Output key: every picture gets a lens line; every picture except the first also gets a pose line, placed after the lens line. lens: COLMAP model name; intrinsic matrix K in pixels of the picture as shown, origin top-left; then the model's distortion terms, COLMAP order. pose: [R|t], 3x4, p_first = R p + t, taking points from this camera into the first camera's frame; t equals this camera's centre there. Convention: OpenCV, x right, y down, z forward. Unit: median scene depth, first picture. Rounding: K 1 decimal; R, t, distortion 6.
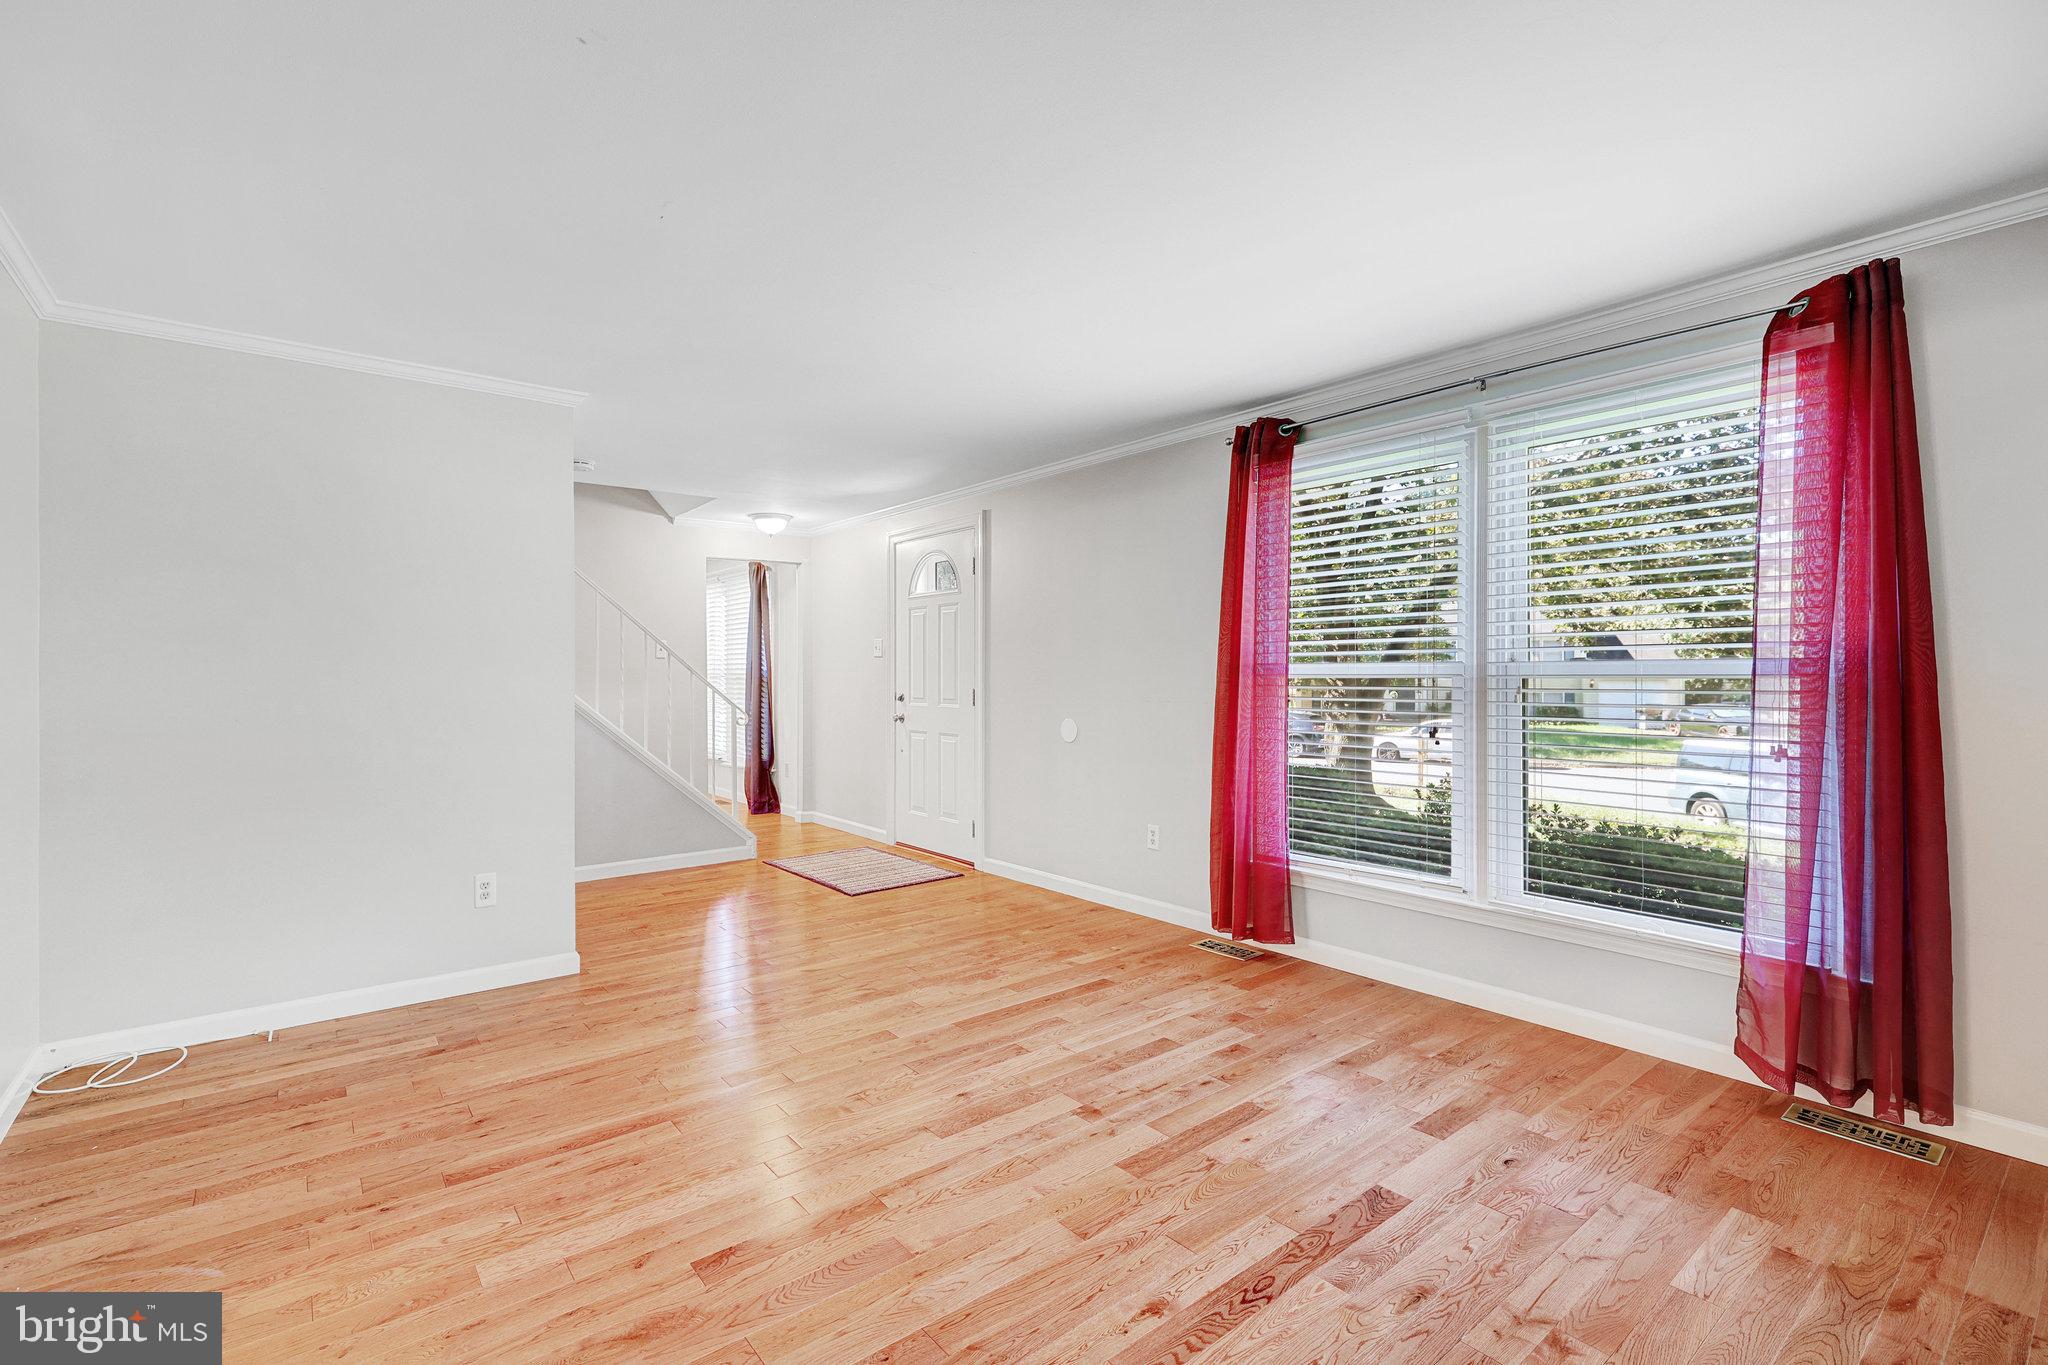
lens RADIAL K [[921.2, 0, 1024.1], [0, 921.2, 684.2], [0, 0, 1]] dist [-0.004982, 0.001402]
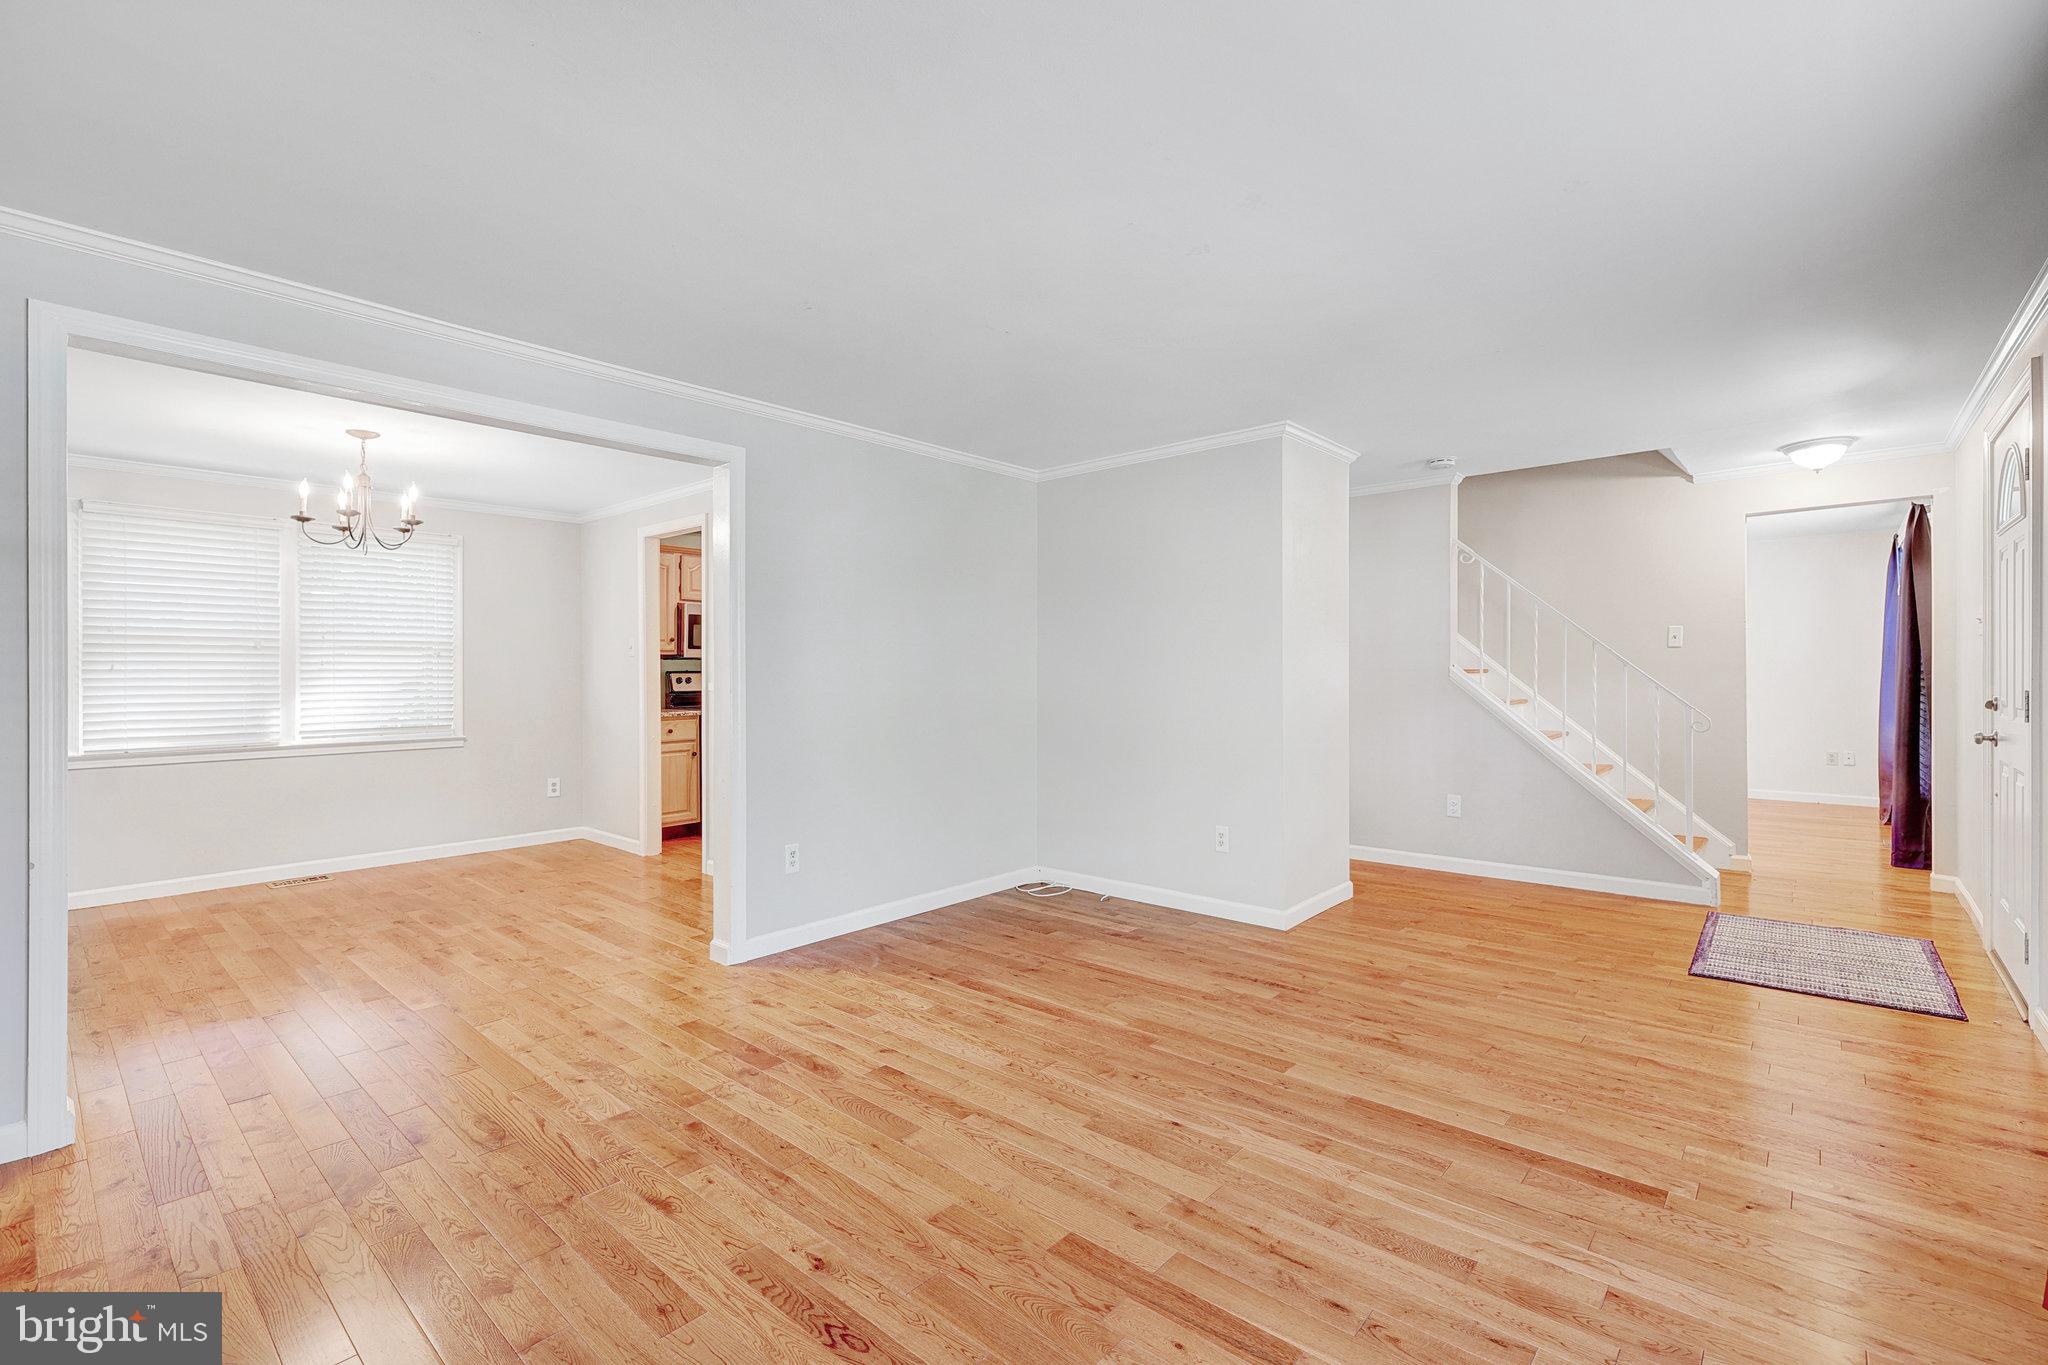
lens RADIAL K [[902.9, 0, 1017.1], [0, 902.9, 666.5], [0, 0, 1]] dist [0.002386, -0.001985]
pose [[0.161130, -0.006057, -0.986915, 0.716986], [-0.004013, 0.999969, -0.006793, -0.005401], [0.986925, 0.005055, 0.161101, 0.619578]]
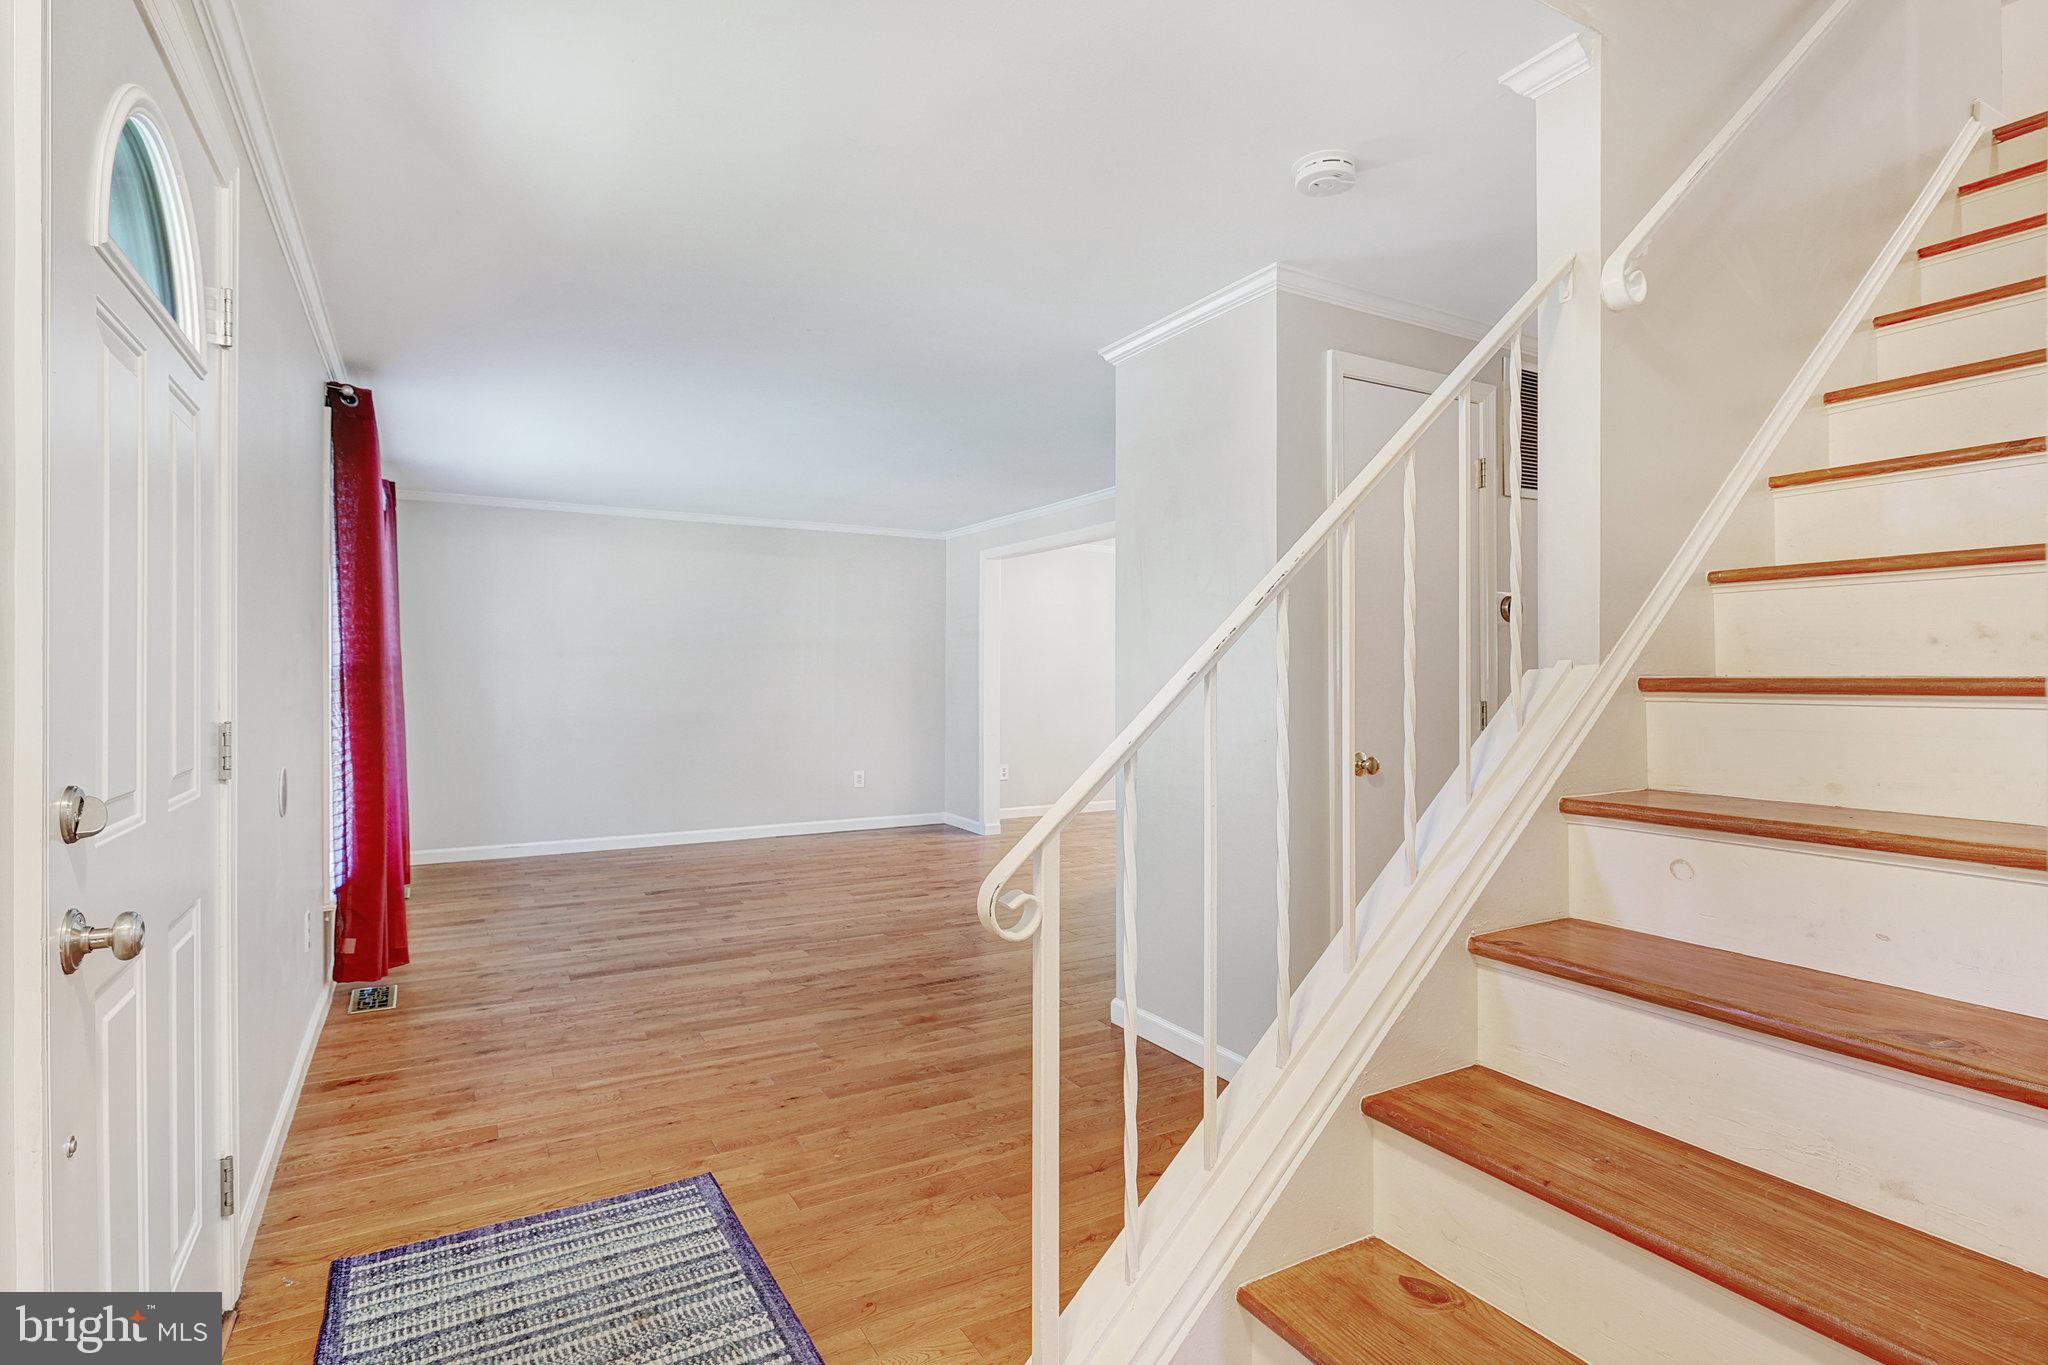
lens RADIAL K [[990.3, 0, 1011.7], [0, 990.3, 673.3], [0, 0, 1]] dist [-0.002113, -0.000258]
pose [[-0.986338, 0.001050, 0.164729, -0.685965], [0.001924, 0.999985, 0.005146, -0.019247], [-0.164721, 0.005392, -0.986325, 2.424997]]
